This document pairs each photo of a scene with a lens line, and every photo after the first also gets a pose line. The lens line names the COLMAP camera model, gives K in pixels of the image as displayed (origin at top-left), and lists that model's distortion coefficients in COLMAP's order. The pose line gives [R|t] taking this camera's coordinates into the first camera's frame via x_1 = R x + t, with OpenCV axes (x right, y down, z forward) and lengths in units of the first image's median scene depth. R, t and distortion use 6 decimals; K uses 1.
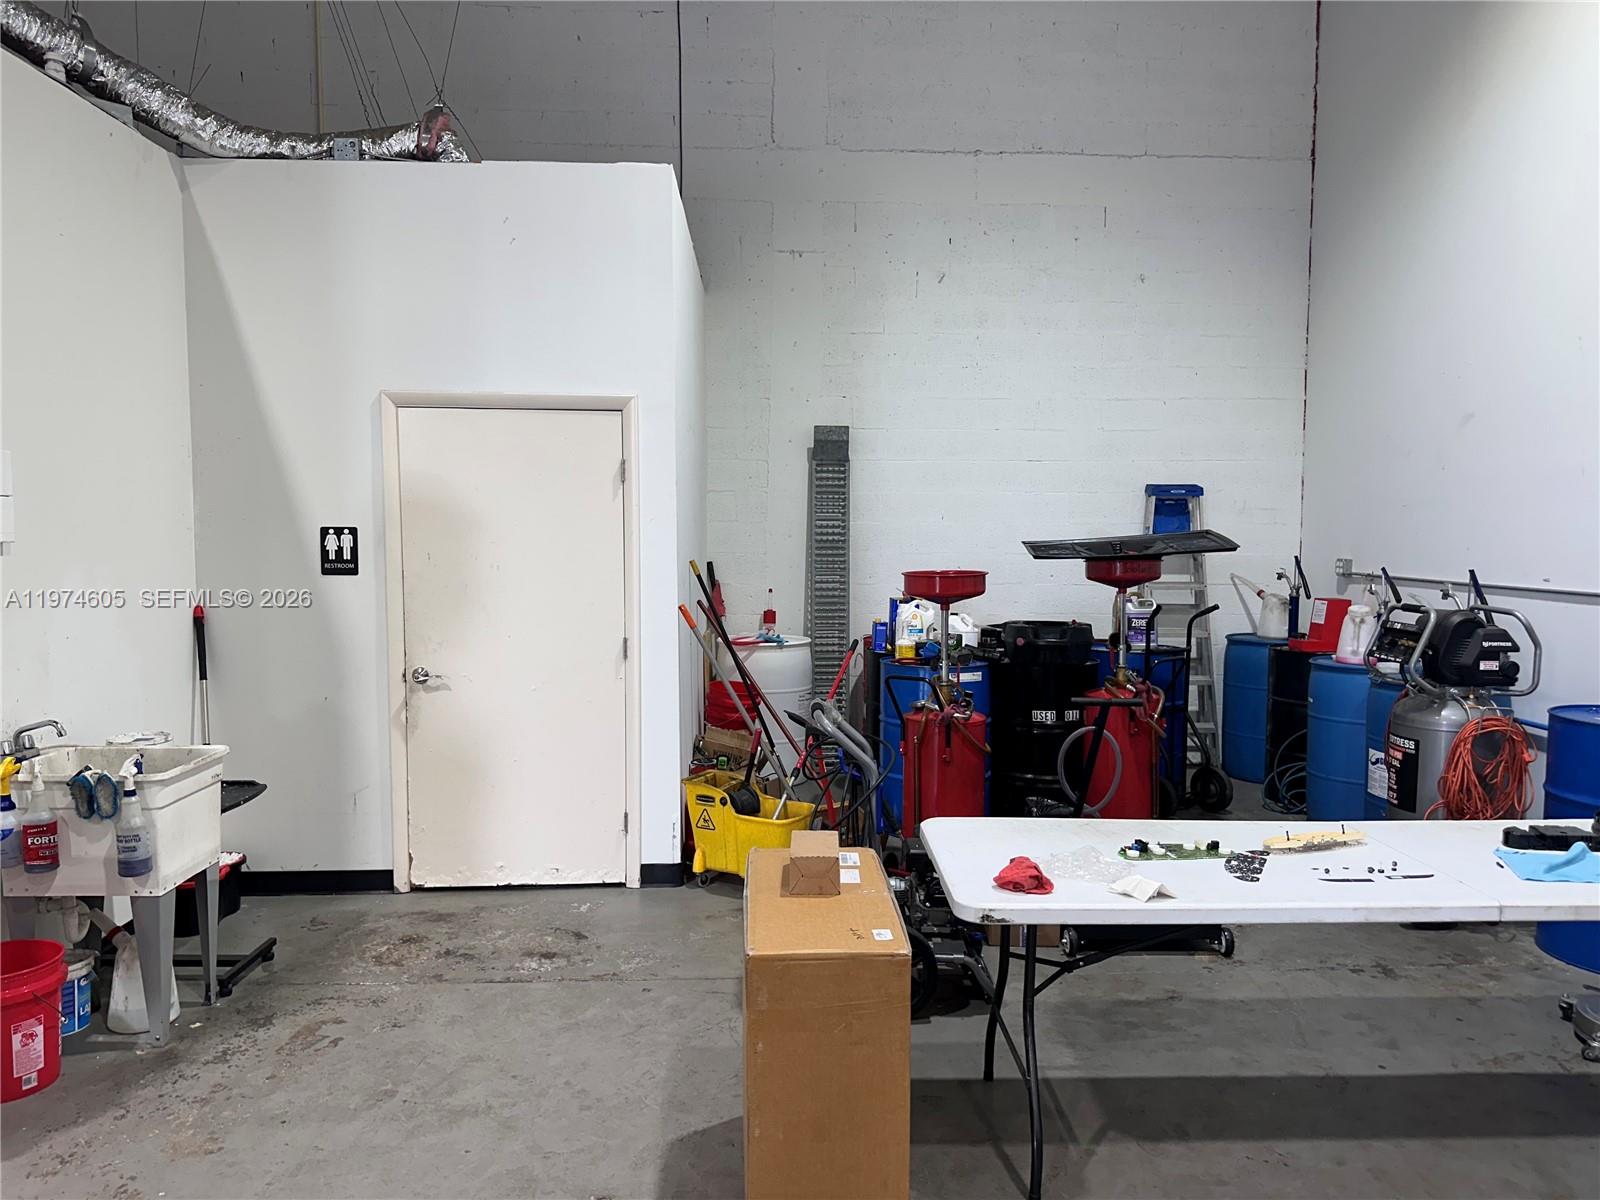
lens RADIAL K [[1110.7, 0, 799.6], [0, 1110.7, 602.1], [0, 0, 1]] dist [0.043595, -0.045625]
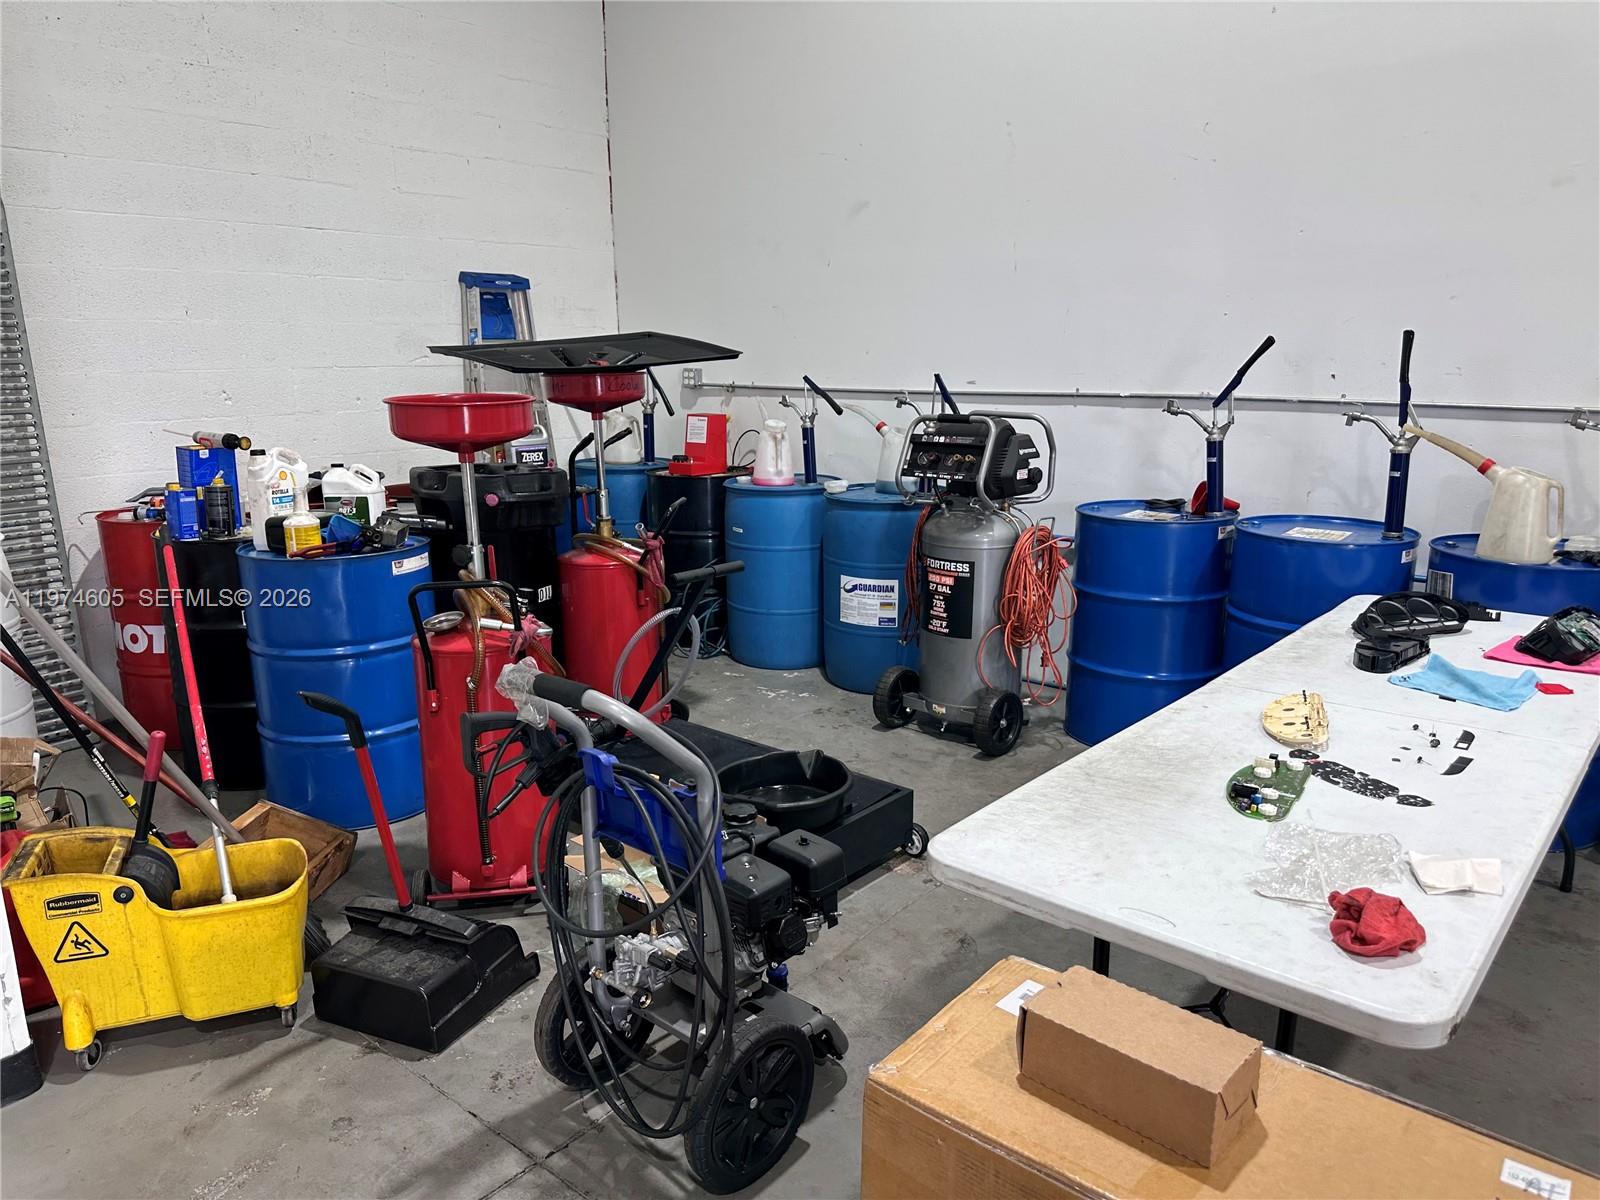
lens RADIAL K [[1110.7, 0, 823.0], [0, 1110.7, 631.8], [0, 0, 1]] dist [0.043595, -0.045625]
pose [[0.658136, -0.193546, 0.727596, -0.199272], [0.055535, 0.976240, 0.209454, -0.019288], [-0.750848, -0.097442, 0.653248, 0.452178]]
